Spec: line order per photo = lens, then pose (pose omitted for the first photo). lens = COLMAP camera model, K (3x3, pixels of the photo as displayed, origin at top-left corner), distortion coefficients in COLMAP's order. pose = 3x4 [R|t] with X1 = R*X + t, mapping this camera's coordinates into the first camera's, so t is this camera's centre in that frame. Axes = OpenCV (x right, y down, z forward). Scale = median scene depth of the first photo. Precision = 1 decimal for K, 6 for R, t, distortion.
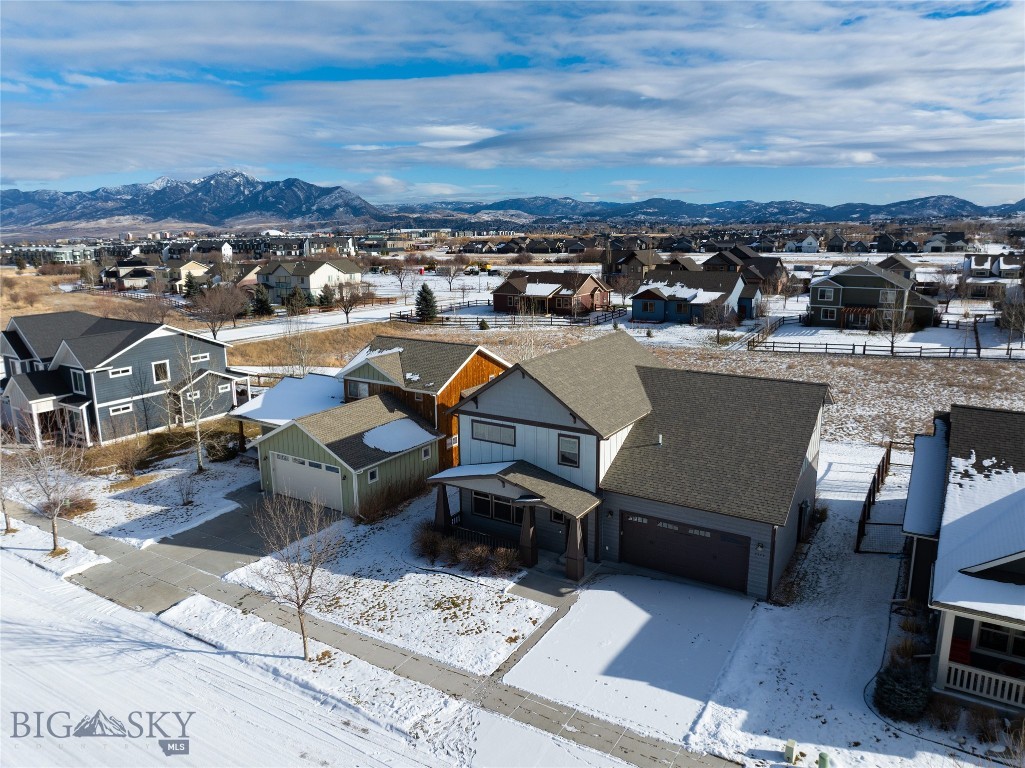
lens RADIAL K [[726.7, 0, 512.5], [0, 726.7, 384.0], [0, 0, 1]] dist [-0.042578, 0.006215]
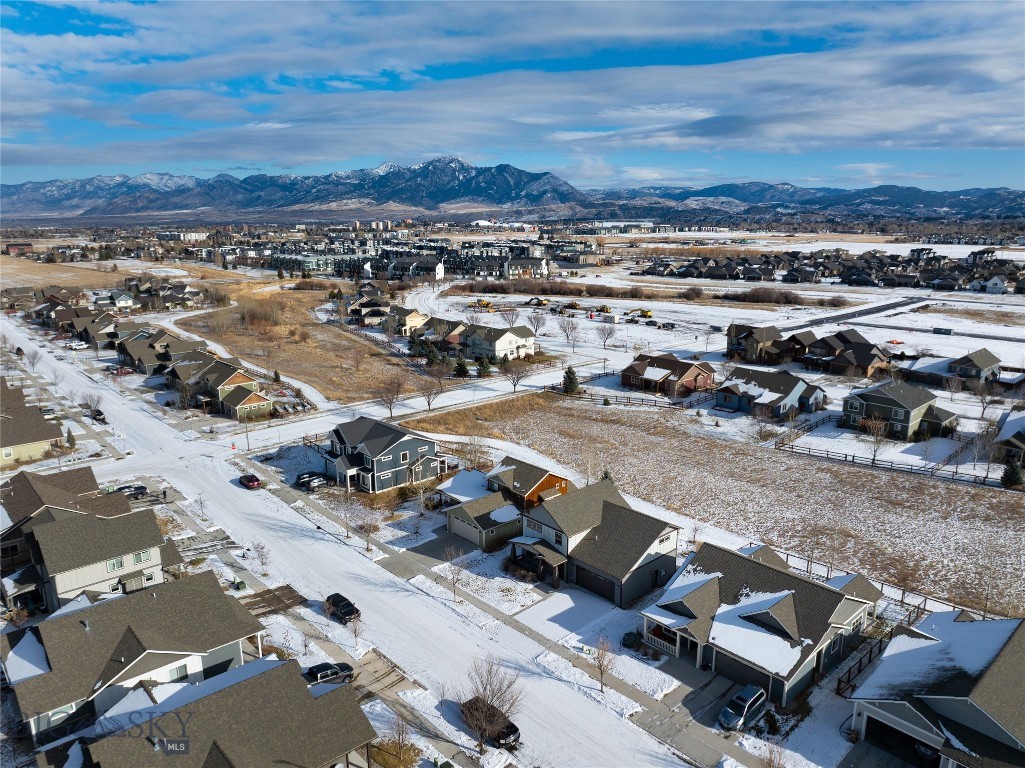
lens RADIAL K [[734.8, 0, 512.5], [0, 734.8, 384.0], [0, 0, 1]] dist [-0.031914, -0.001425]
pose [[0.962362, 0.071158, -0.262290, 0.350440], [-0.066103, 0.997418, 0.028057, -0.322441], [0.263610, -0.009663, 0.964581, -0.966510]]
